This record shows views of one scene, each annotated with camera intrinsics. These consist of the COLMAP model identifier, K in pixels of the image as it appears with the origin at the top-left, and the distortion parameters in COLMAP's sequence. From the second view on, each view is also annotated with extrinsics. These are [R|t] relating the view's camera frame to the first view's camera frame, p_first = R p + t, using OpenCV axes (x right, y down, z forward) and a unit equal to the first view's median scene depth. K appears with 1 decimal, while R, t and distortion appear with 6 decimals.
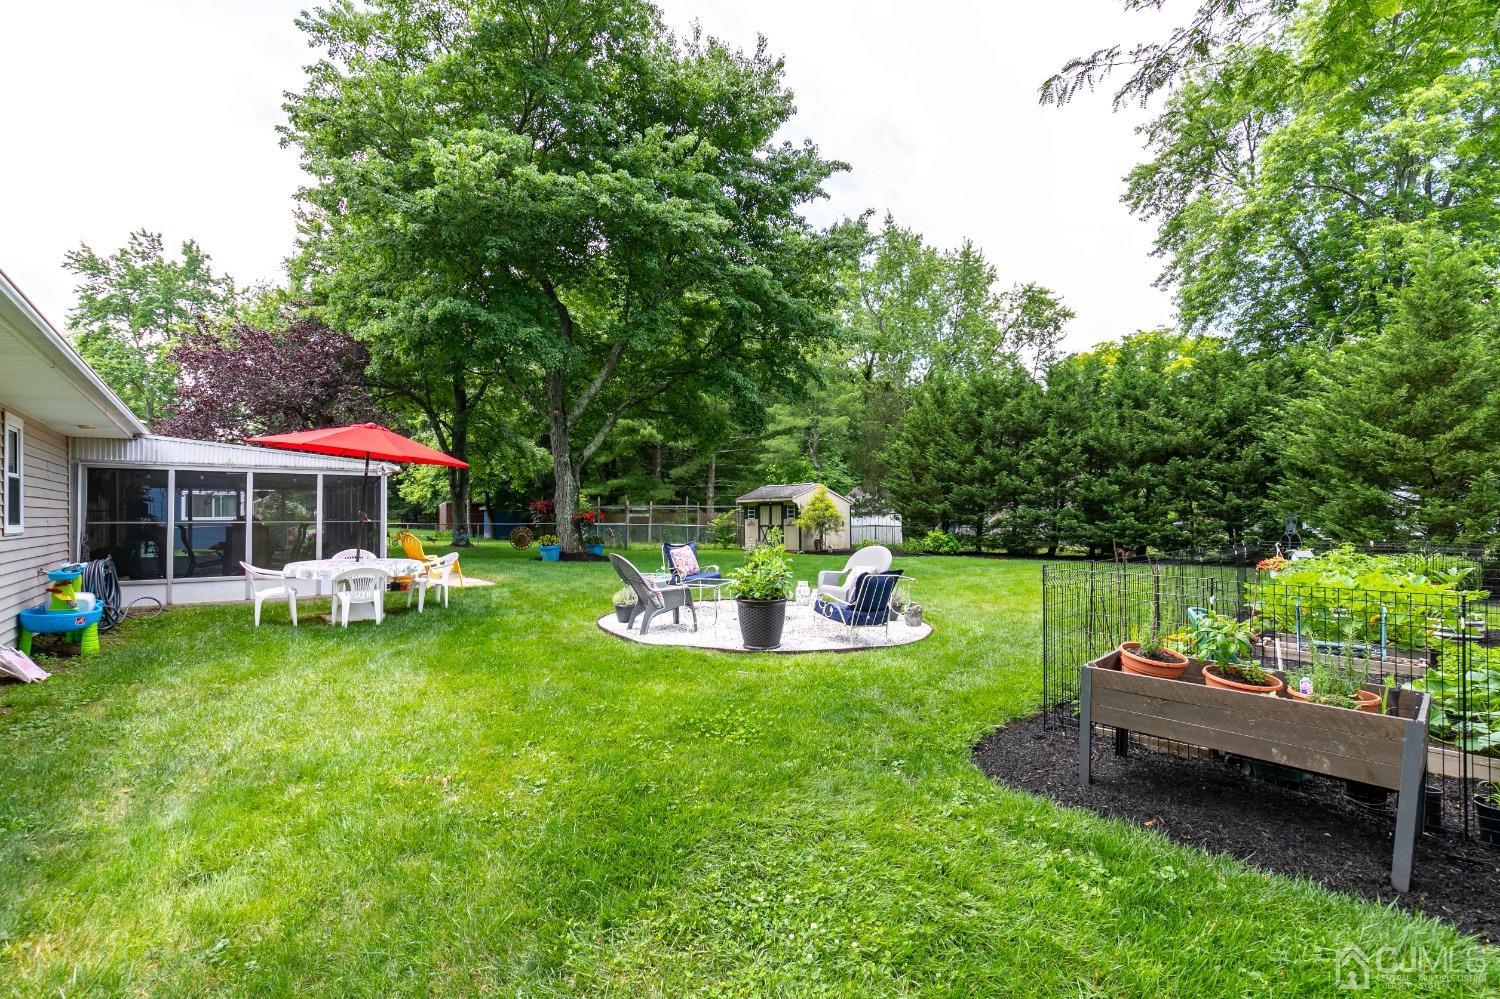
lens RADIAL K [[675.4, 0, 746.6], [0, 675.4, 509.3], [0, 0, 1]] dist [0.008109, -0.001570]
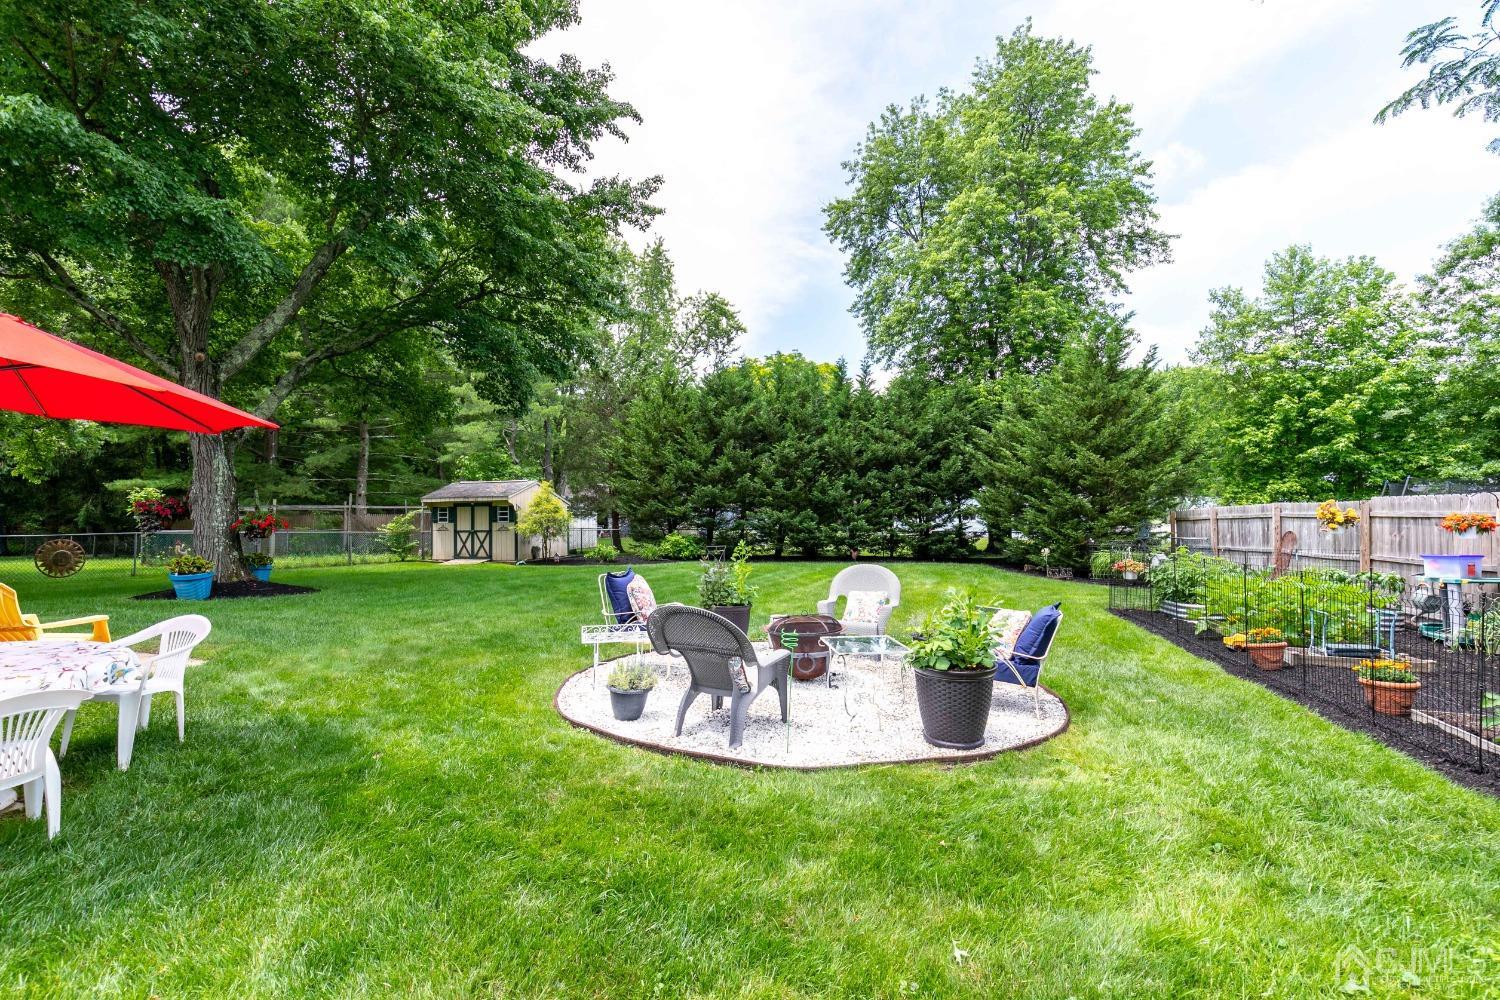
lens RADIAL K [[675.4, 0, 744.3], [0, 675.4, 501.1], [0, 0, 1]] dist [0.008109, -0.001570]
pose [[0.853175, 0.009662, 0.521534, -0.155925], [-0.003675, 0.999915, -0.012512, -0.003862], [-0.521611, 0.008759, 0.853138, 0.184271]]
